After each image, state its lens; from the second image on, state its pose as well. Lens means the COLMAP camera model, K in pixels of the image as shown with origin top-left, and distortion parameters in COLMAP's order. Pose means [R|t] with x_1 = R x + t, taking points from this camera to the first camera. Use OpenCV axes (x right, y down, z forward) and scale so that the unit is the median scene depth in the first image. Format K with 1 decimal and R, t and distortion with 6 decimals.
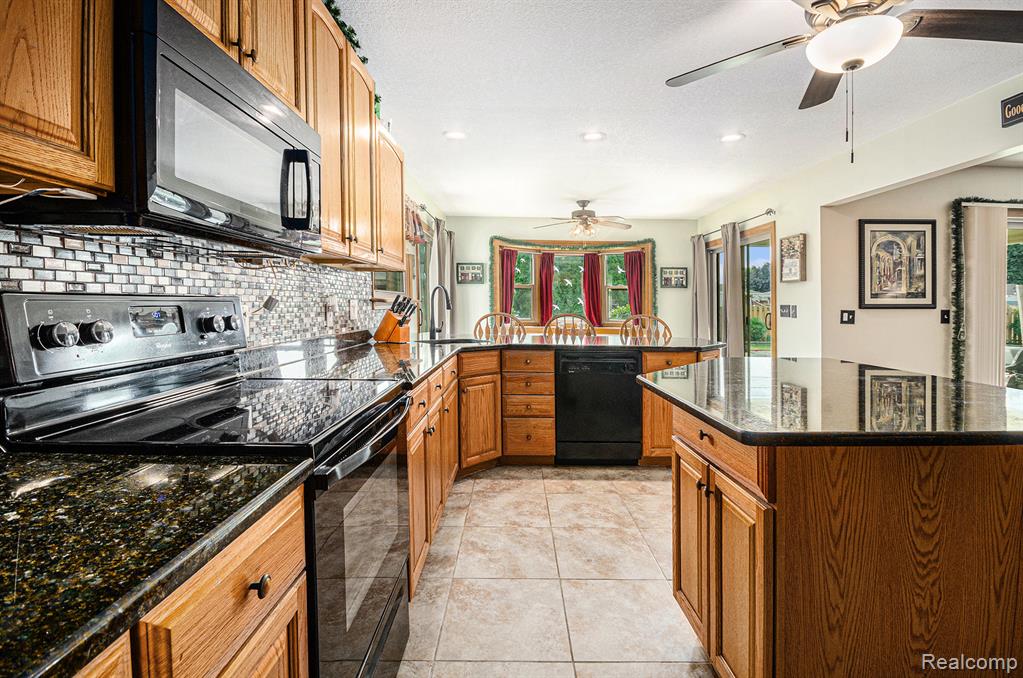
lens RADIAL K [[473.3, 0, 513.7], [0, 473.3, 318.2], [0, 0, 1]] dist [0.000768, -0.000067]
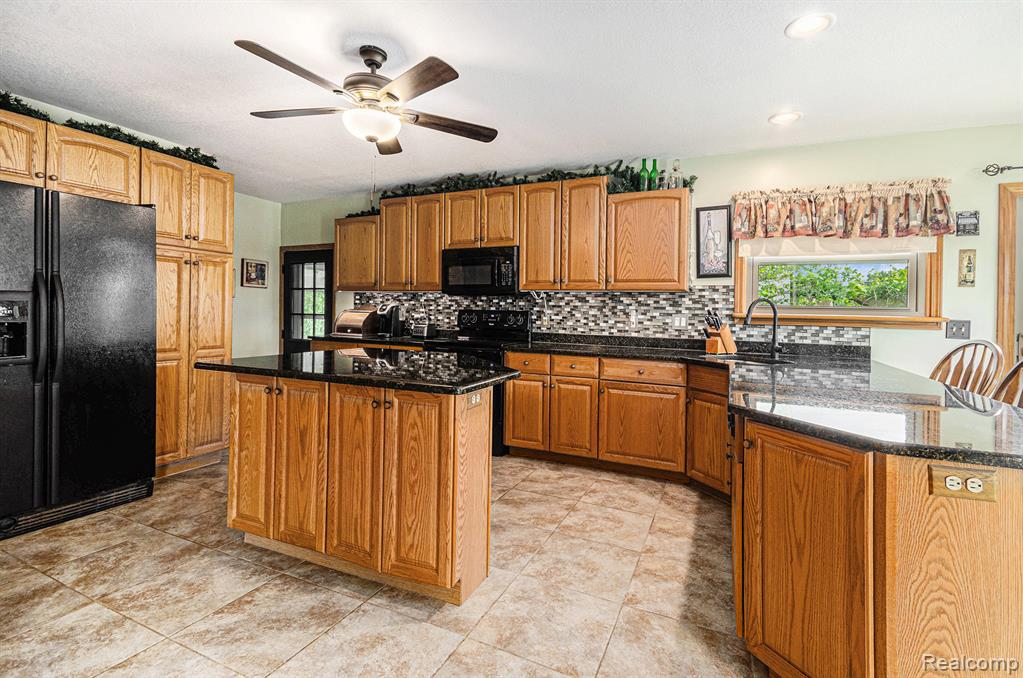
lens RADIAL K [[487.9, 0, 511.5], [0, 487.9, 321.4], [0, 0, 1]] dist [-0.004175, -0.000660]
pose [[-0.429369, 0.002099, -0.903127, 0.749896], [-0.052837, 0.998226, 0.027441, -0.021791], [0.901582, 0.059501, -0.428497, 0.798849]]
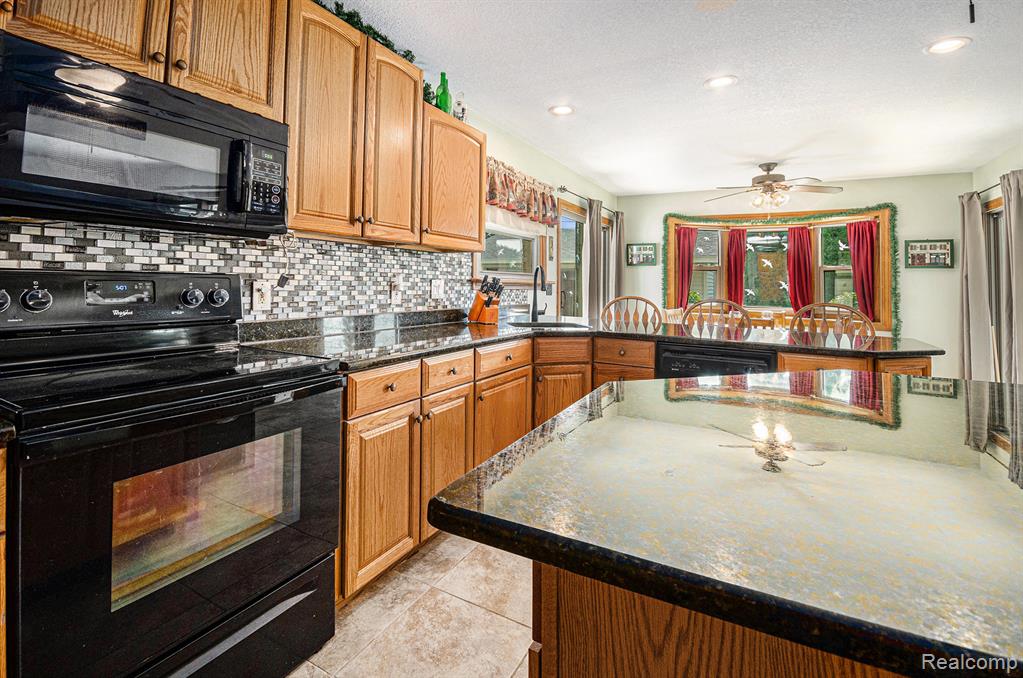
lens RADIAL K [[459.2, 0, 511.3], [0, 459.2, 272.0], [0, 0, 1]] dist [-0.000969, -0.000604]
pose [[0.873579, -0.005006, -0.486656, 0.207393], [-0.026278, 0.998003, -0.057436, -0.001603], [0.485972, 0.062963, 0.871703, 0.131284]]
